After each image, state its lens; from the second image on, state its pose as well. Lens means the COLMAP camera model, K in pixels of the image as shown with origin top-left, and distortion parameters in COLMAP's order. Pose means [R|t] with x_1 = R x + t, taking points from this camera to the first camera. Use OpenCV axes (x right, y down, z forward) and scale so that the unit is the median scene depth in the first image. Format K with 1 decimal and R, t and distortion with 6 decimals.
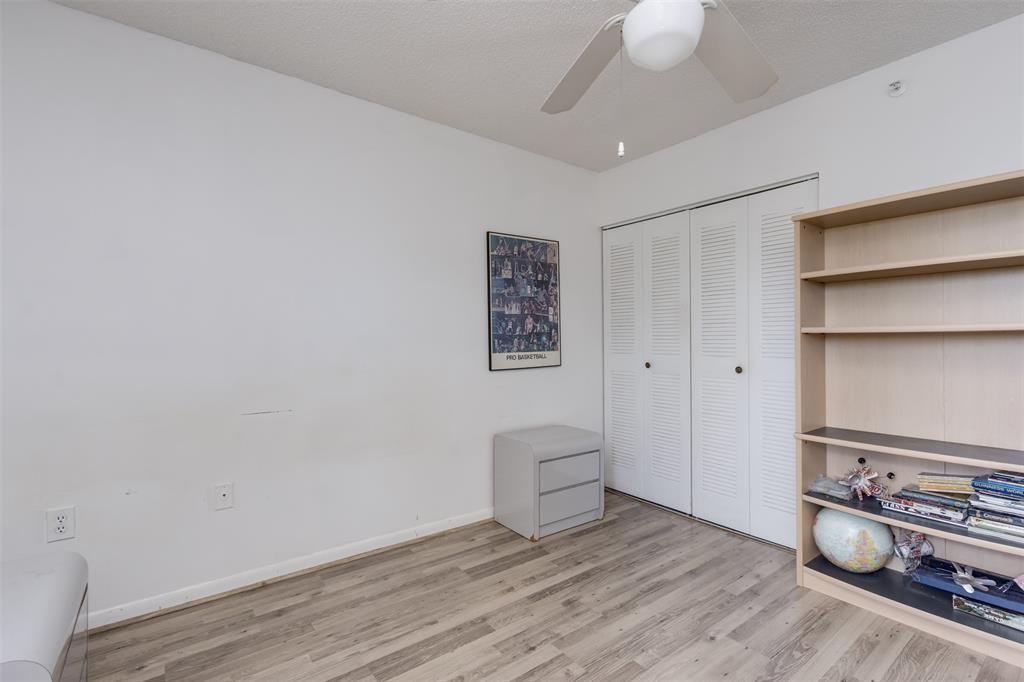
lens RADIAL K [[470.0, 0, 516.0], [0, 470.0, 338.2], [0, 0, 1]] dist [0.002836, -0.000291]
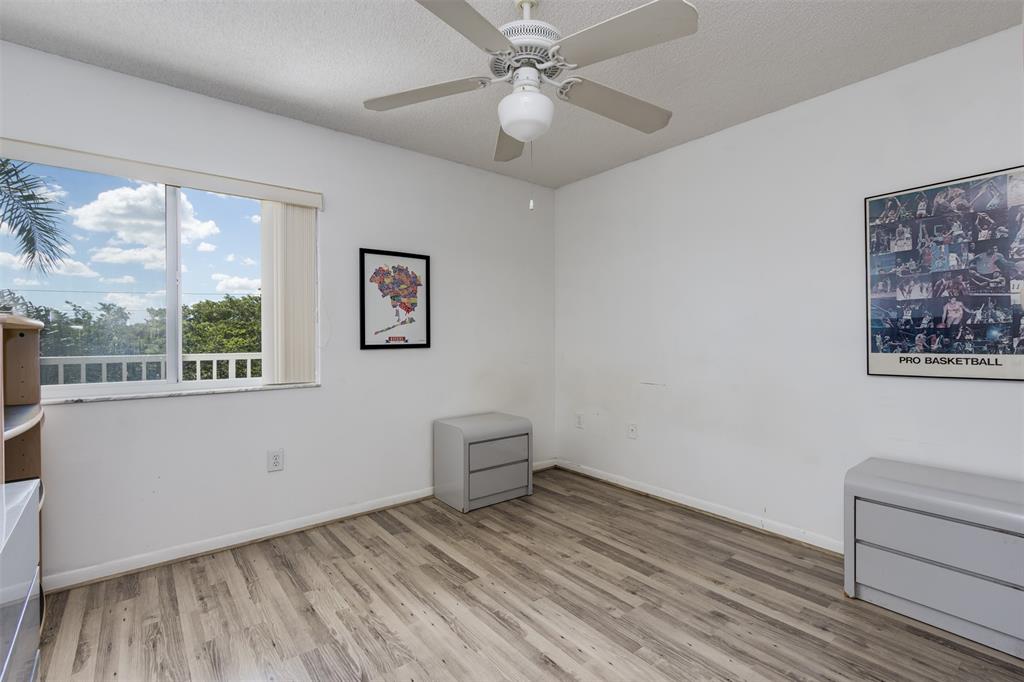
lens RADIAL K [[470.0, 0, 516.0], [0, 470.0, 338.2], [0, 0, 1]] dist [0.002836, -0.000291]
pose [[0.025386, 0.007817, -0.999647, 0.705087], [0.006514, 0.999947, 0.007985, -0.002234], [0.999656, -0.006715, 0.025334, 0.387232]]
